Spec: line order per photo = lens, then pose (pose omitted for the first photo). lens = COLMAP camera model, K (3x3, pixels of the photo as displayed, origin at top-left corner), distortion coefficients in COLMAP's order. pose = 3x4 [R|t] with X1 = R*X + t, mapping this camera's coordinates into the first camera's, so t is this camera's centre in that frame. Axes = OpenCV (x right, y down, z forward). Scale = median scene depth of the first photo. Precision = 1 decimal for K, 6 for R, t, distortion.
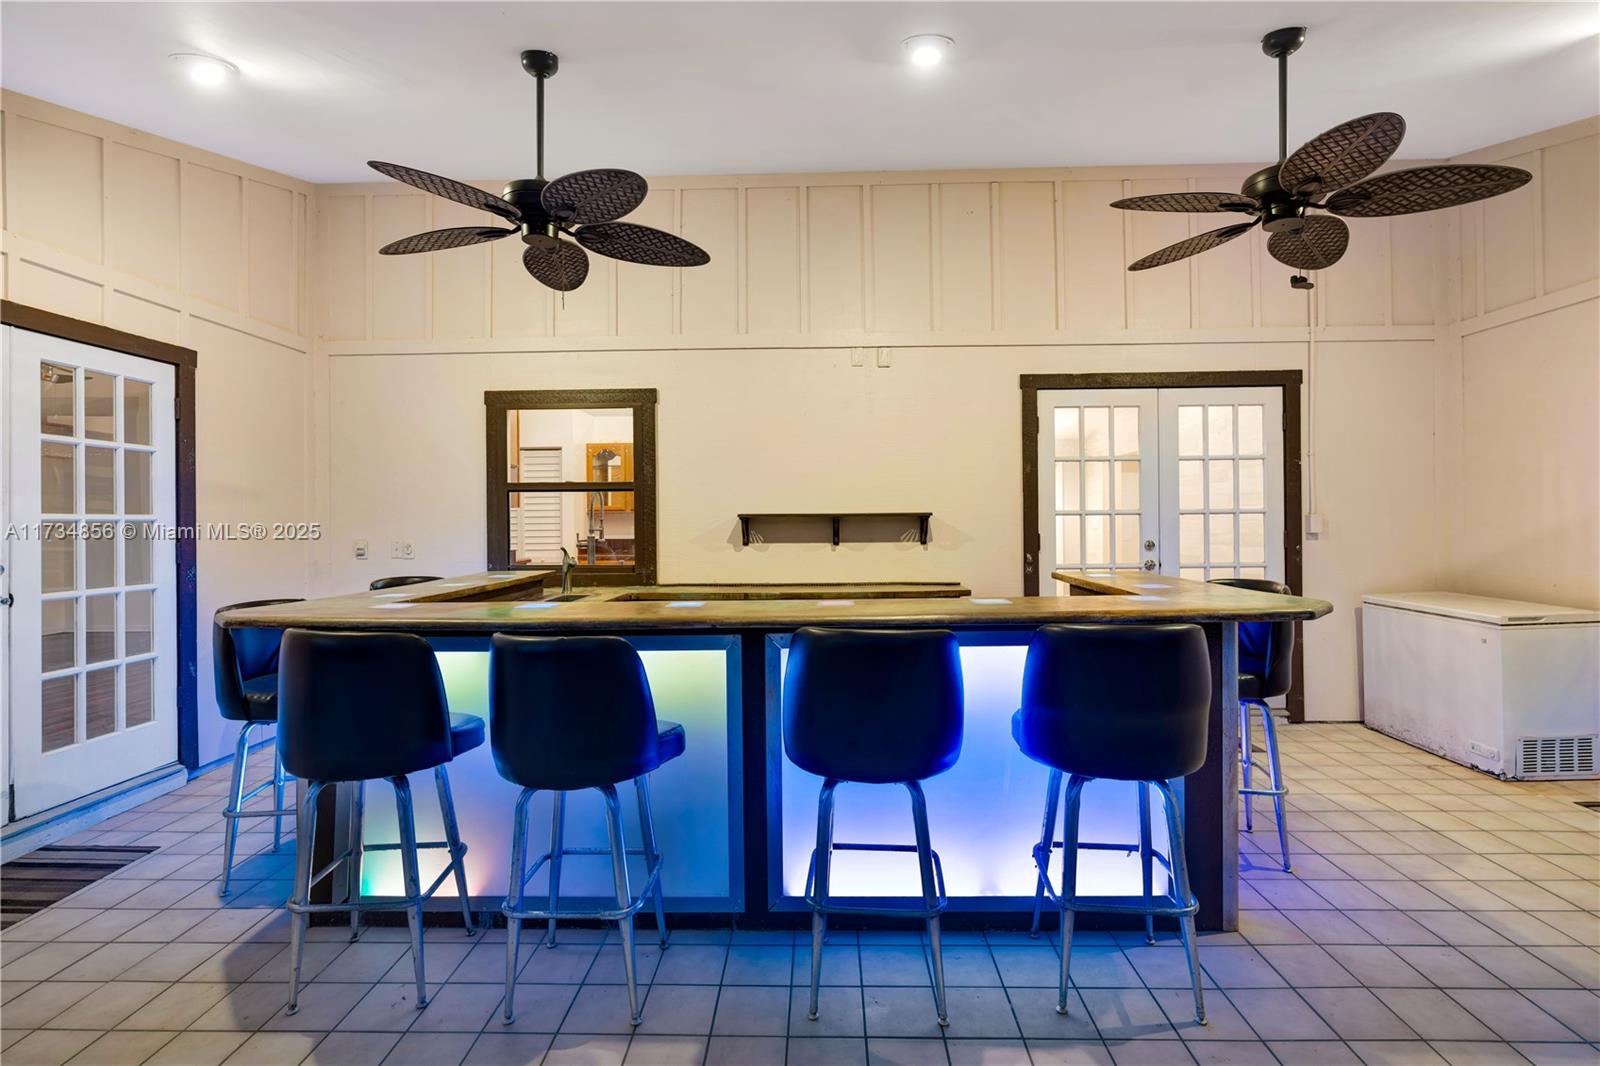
lens RADIAL K [[725.0, 0, 801.8], [0, 725.0, 522.4], [0, 0, 1]] dist [-0.011722, 0.003664]
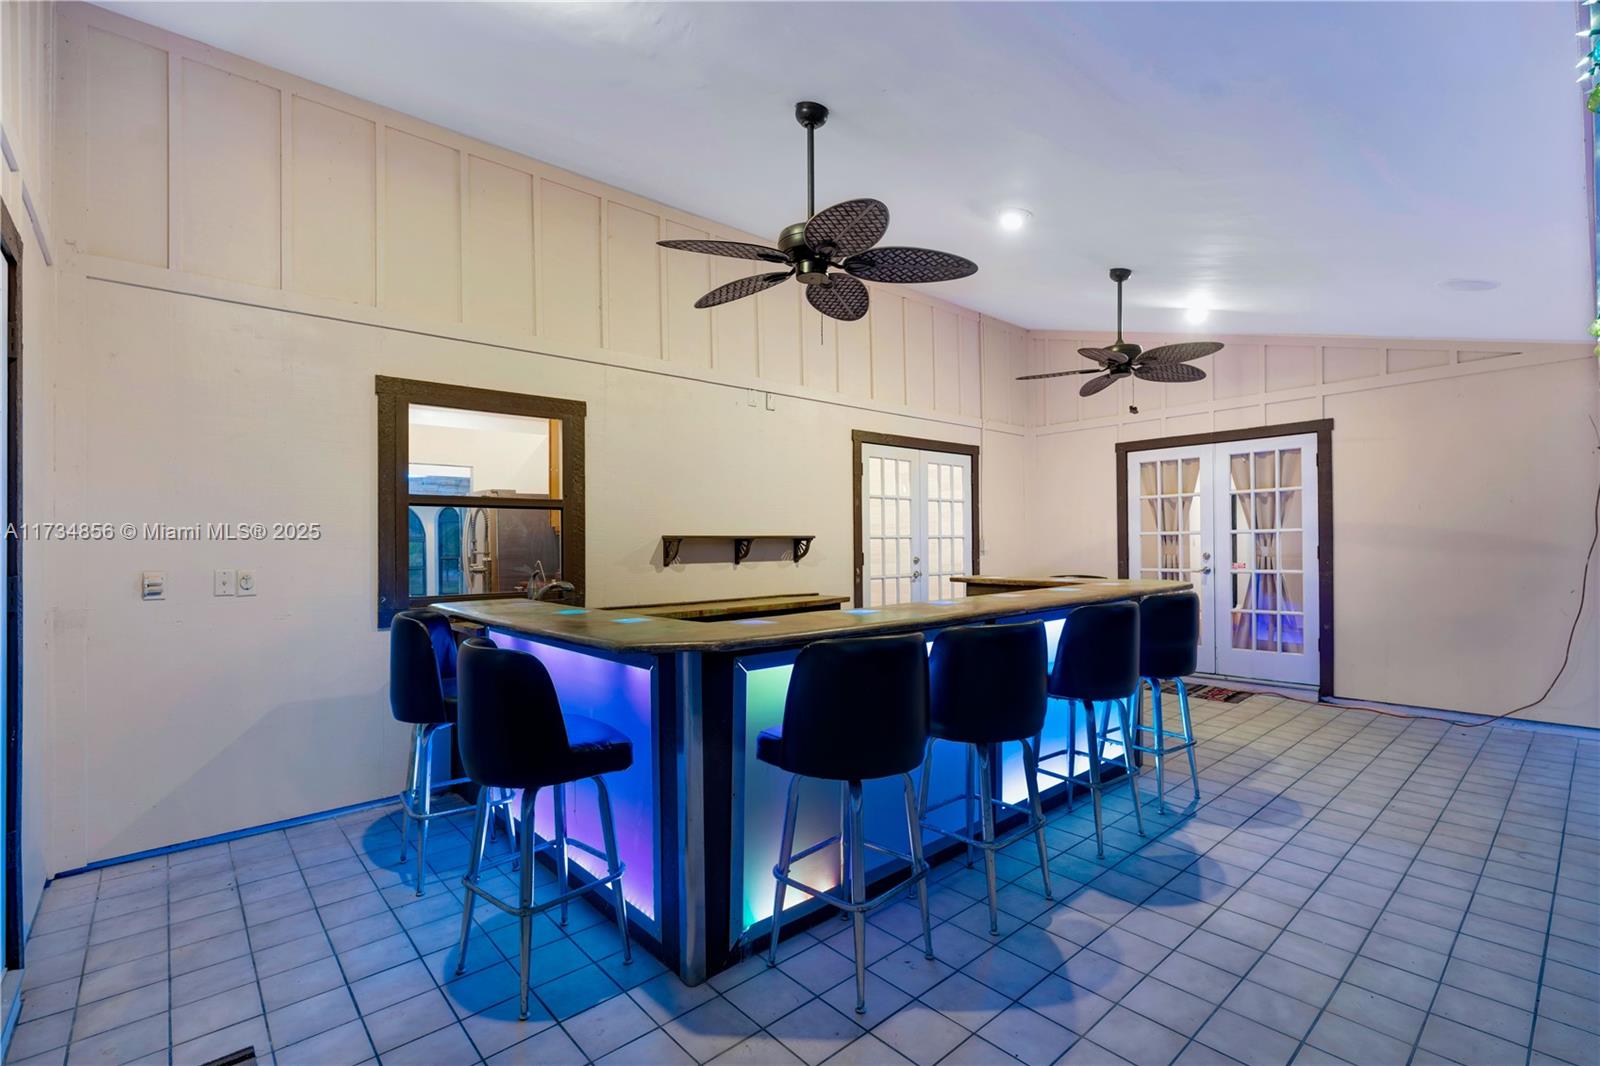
lens RADIAL K [[725.0, 0, 794.3], [0, 725.0, 538.5], [0, 0, 1]] dist [-0.011722, 0.003664]
pose [[0.730230, 0.006090, 0.683174, -0.654876], [0.004357, 0.999898, -0.013571, 0.007242], [-0.683187, 0.012887, 0.730130, 0.131504]]
